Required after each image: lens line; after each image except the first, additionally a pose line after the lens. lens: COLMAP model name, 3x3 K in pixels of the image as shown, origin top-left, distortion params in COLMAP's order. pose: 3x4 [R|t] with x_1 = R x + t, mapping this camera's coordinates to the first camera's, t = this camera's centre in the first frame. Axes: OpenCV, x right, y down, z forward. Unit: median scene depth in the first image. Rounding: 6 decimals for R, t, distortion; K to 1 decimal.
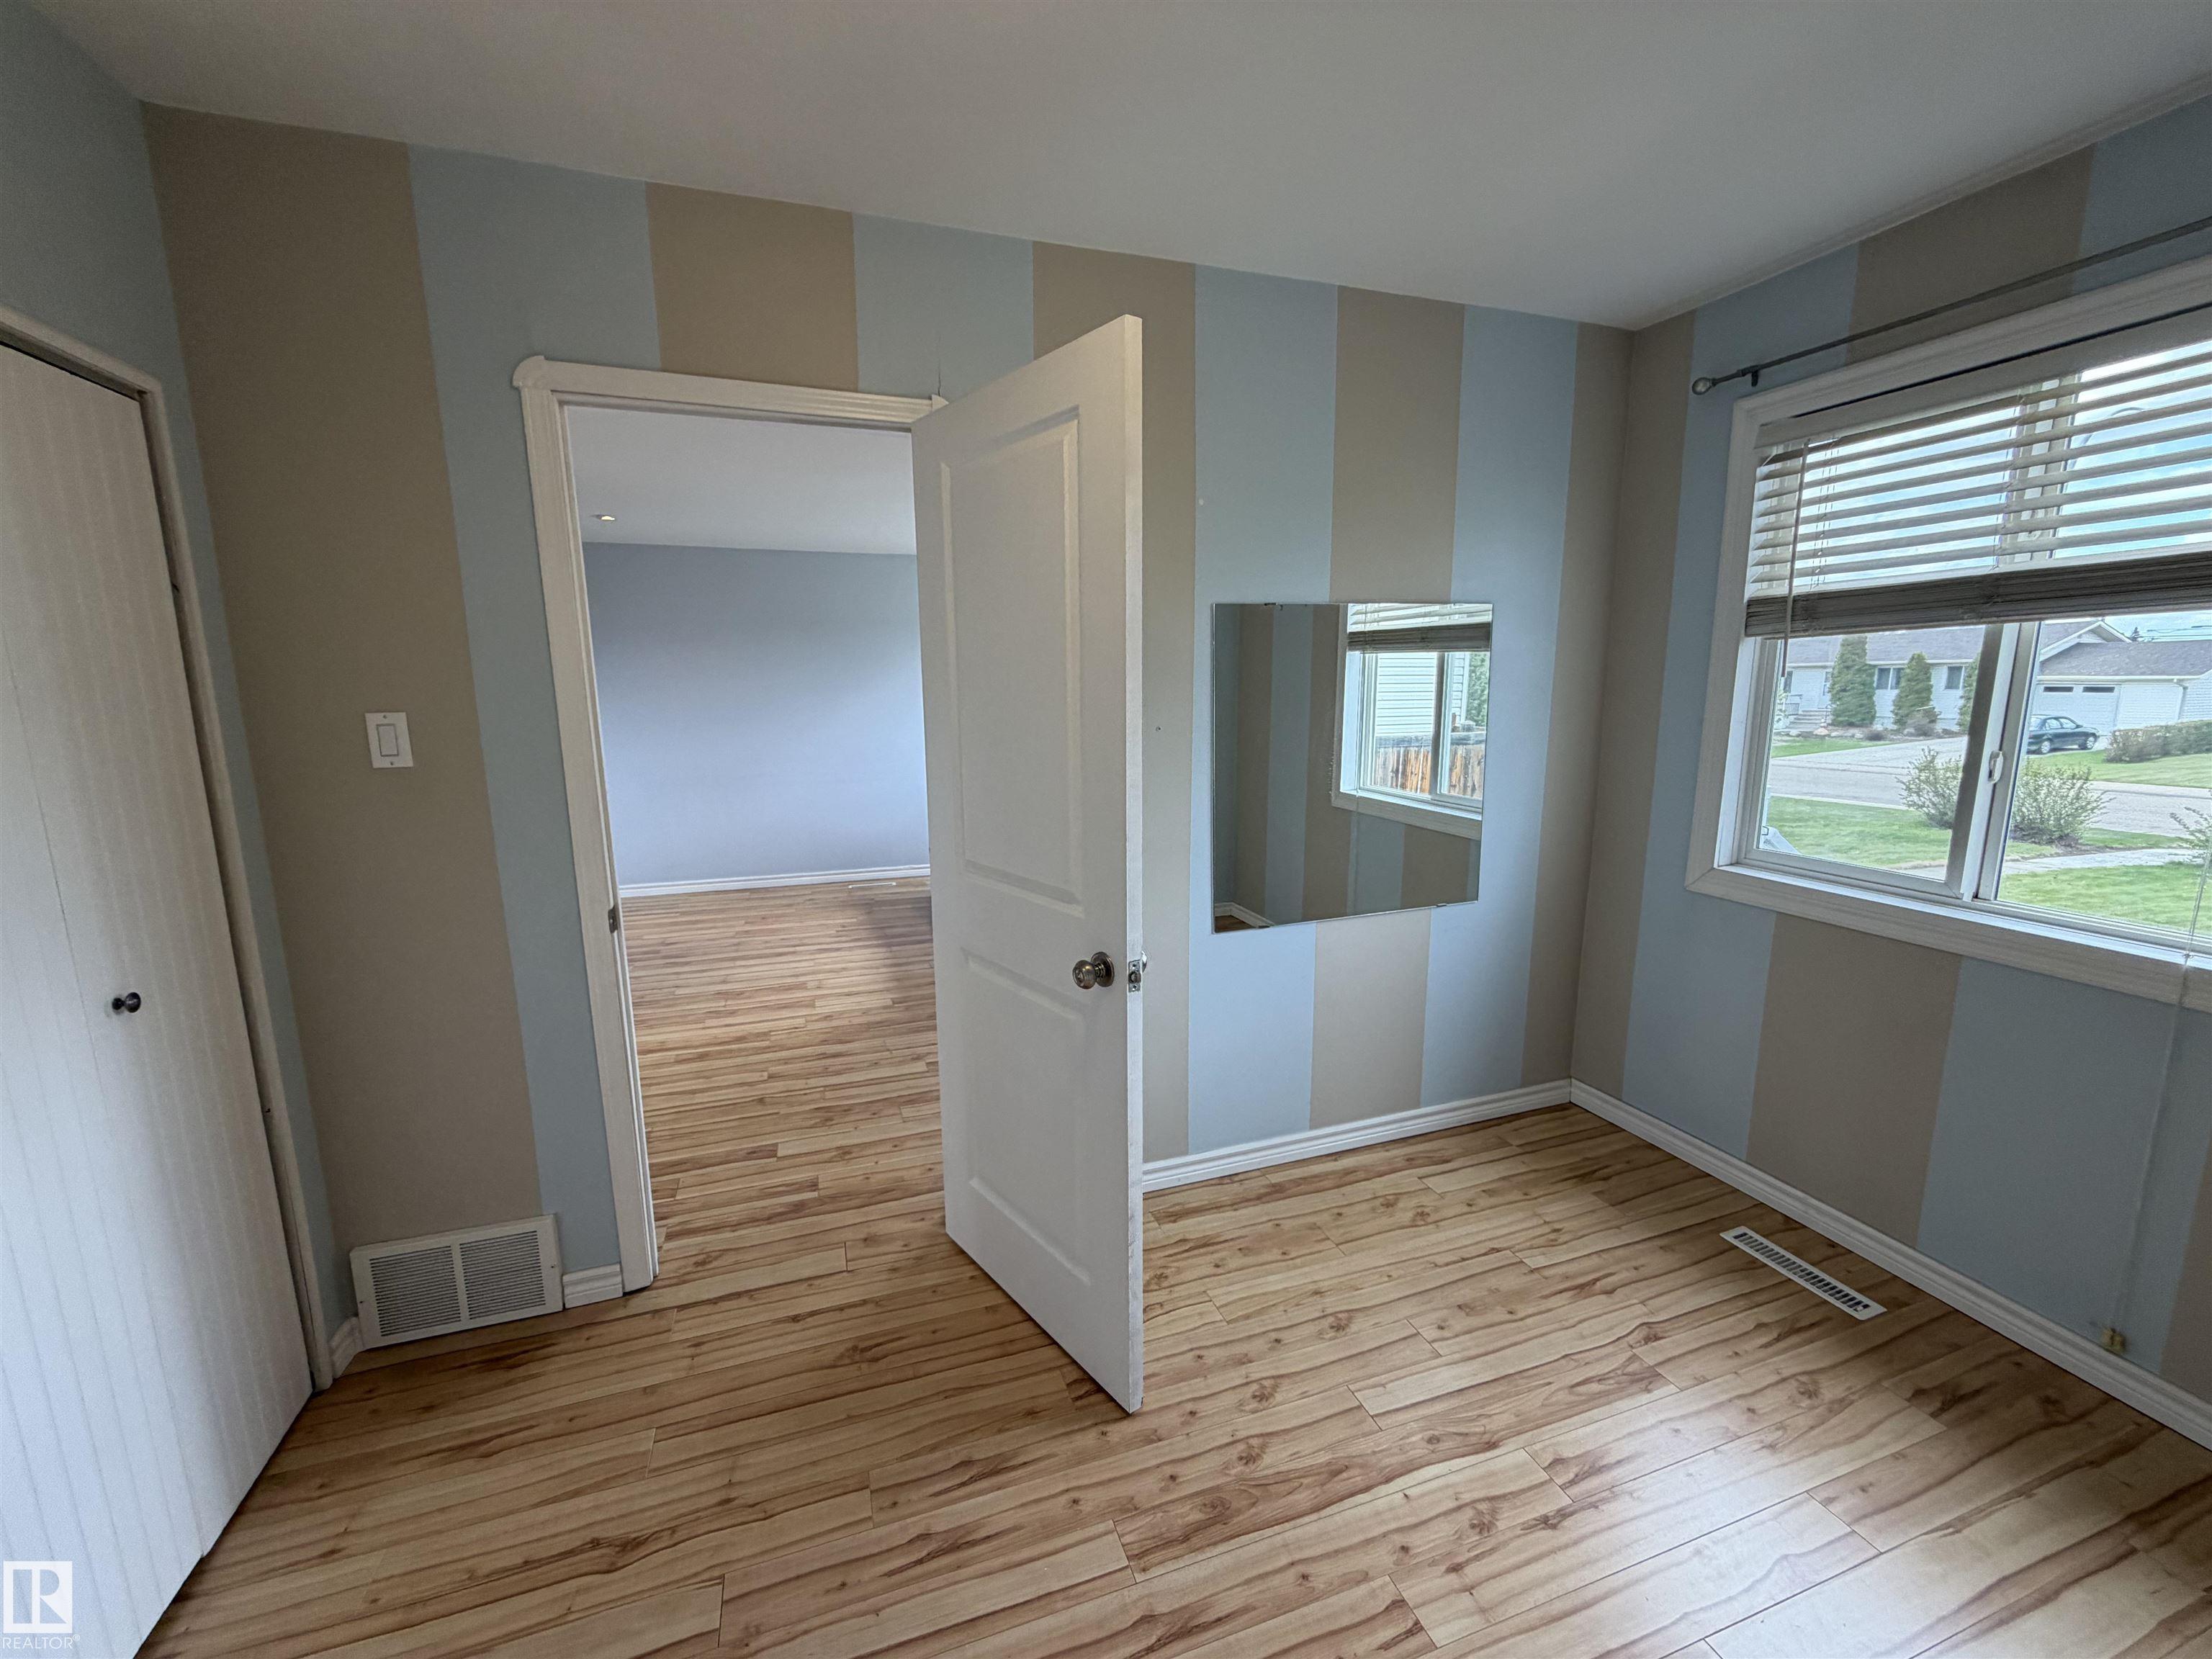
lens RADIAL K [[879.6, 0, 1101.8], [0, 879.6, 830.5], [0, 0, 1]] dist [0.001105, -0.000703]
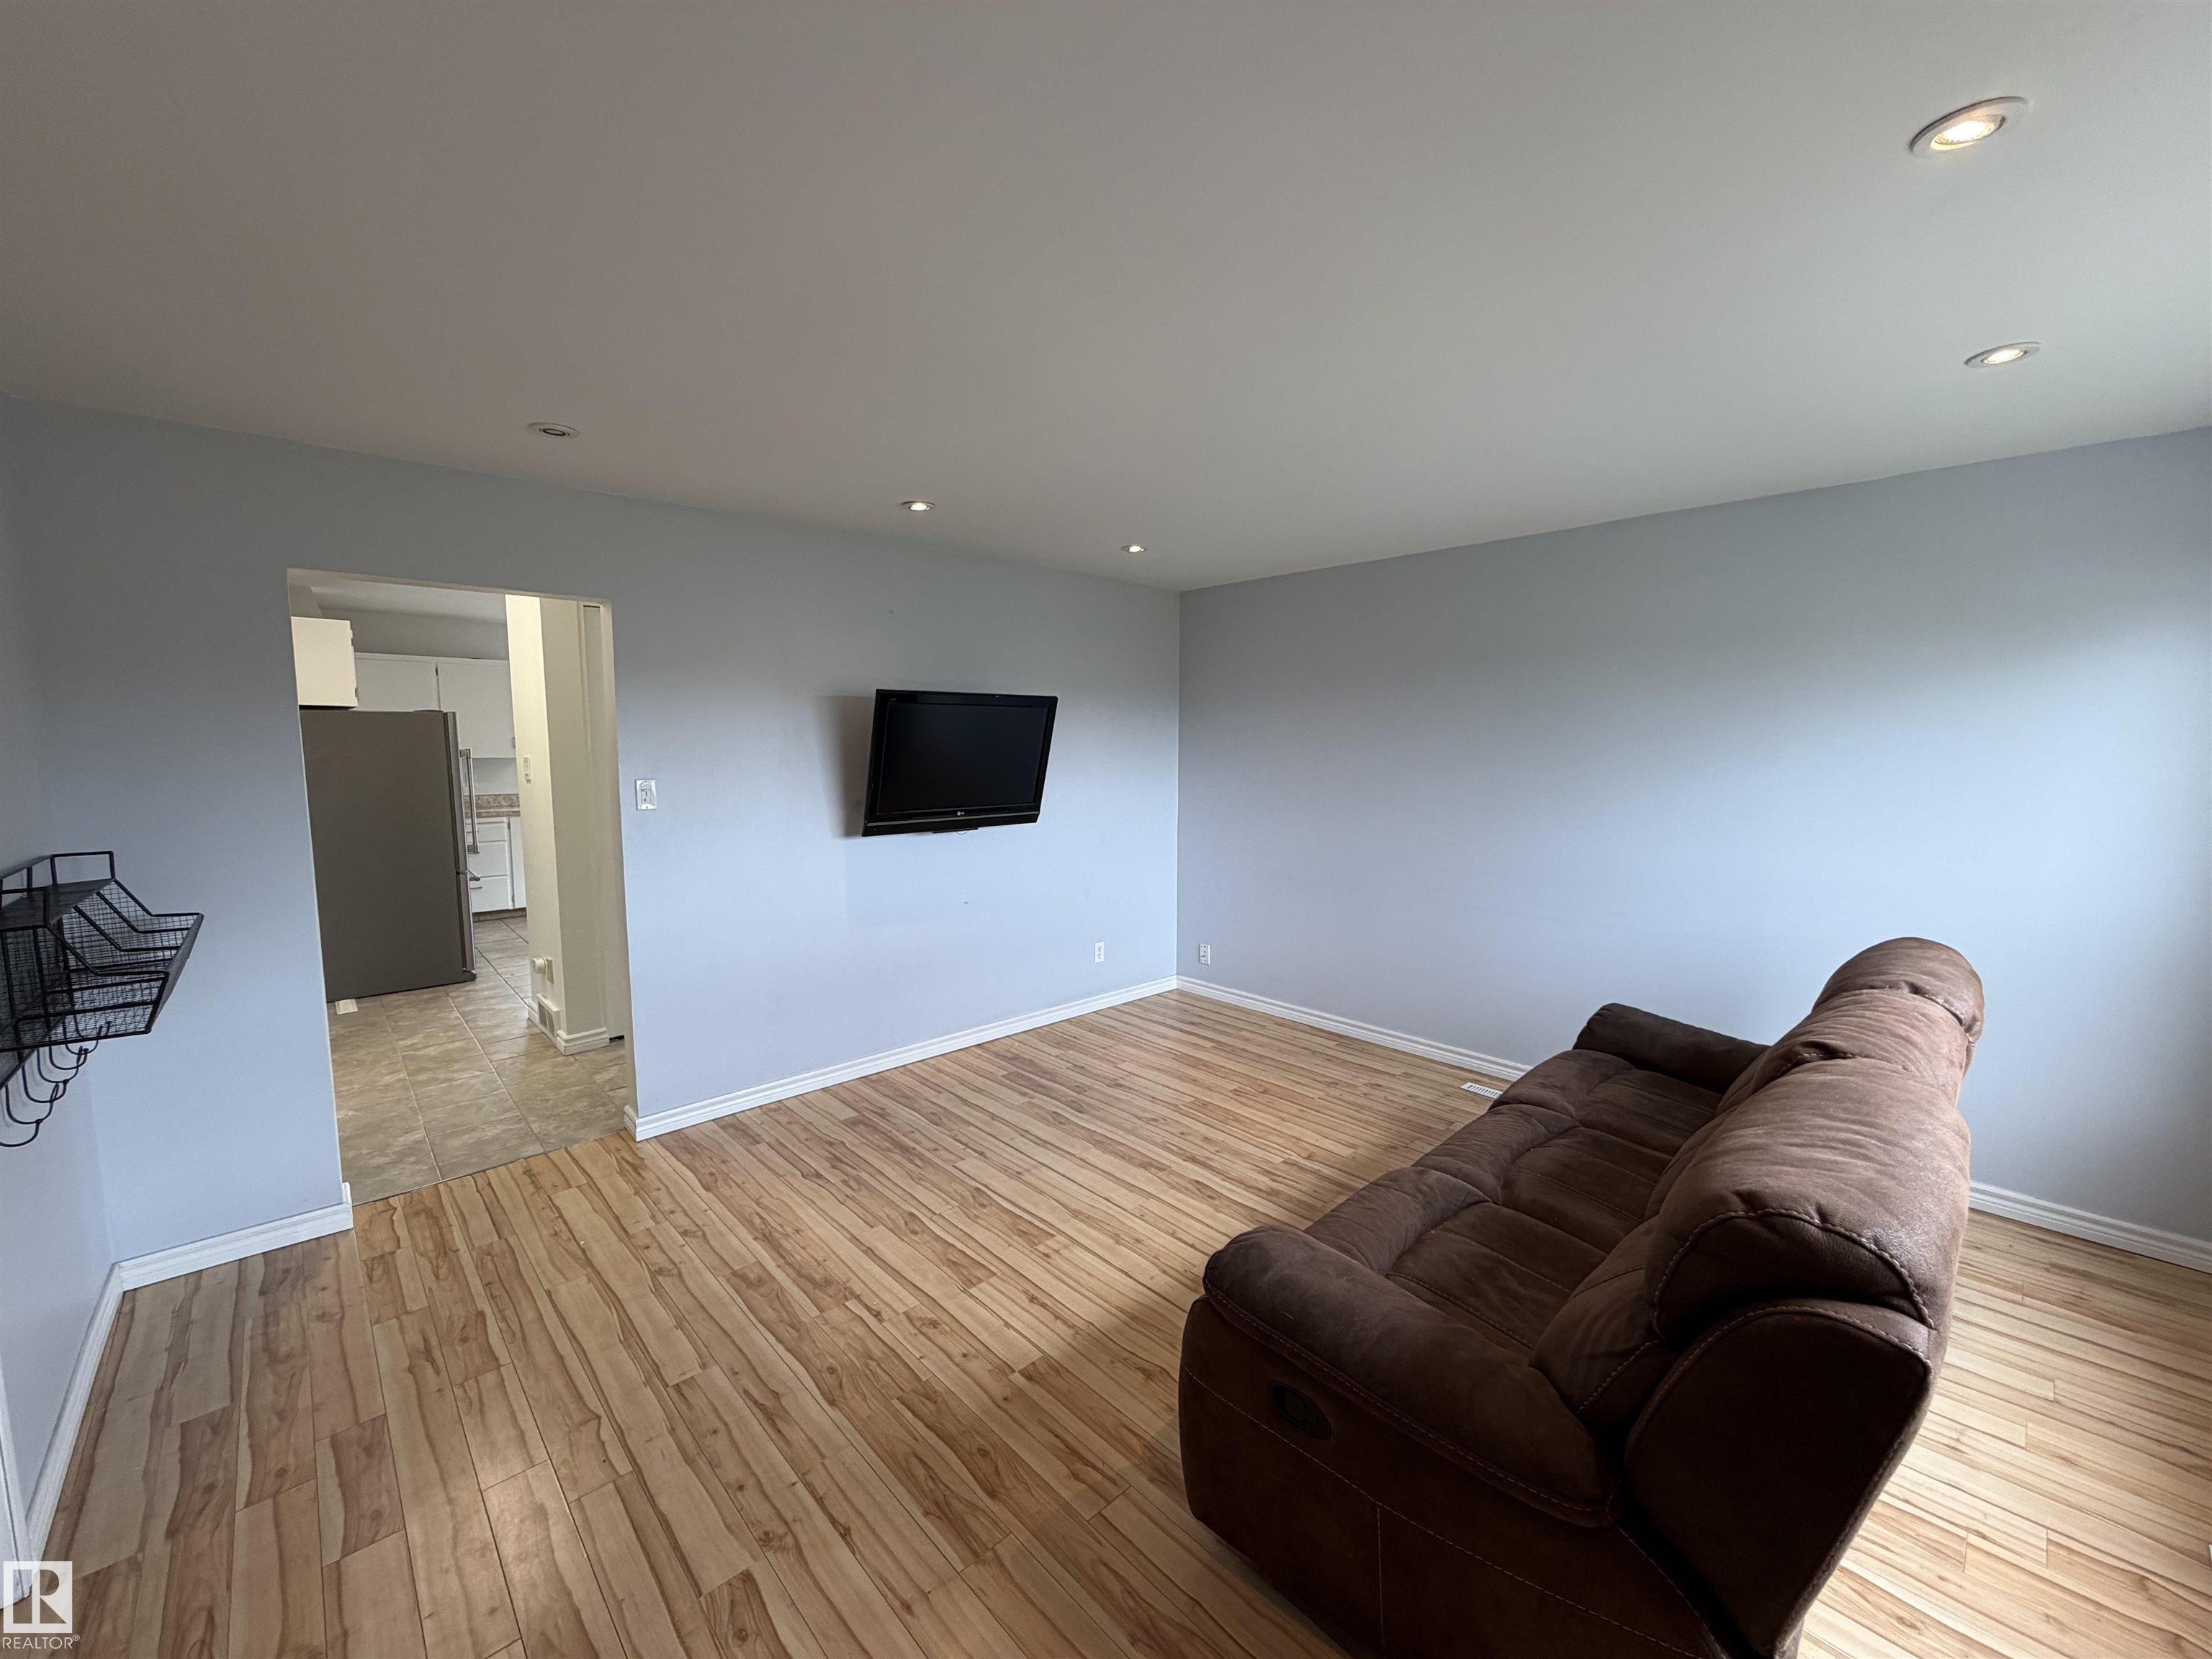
lens RADIAL K [[879.6, 0, 1099.1], [0, 879.6, 831.6], [0, 0, 1]] dist [0.001105, -0.000703]
pose [[0.410731, 0.097809, -0.906495, 0.200601], [-0.155396, 0.987192, 0.036107, -0.129073], [0.898416, 0.126035, 0.420670, 0.704105]]
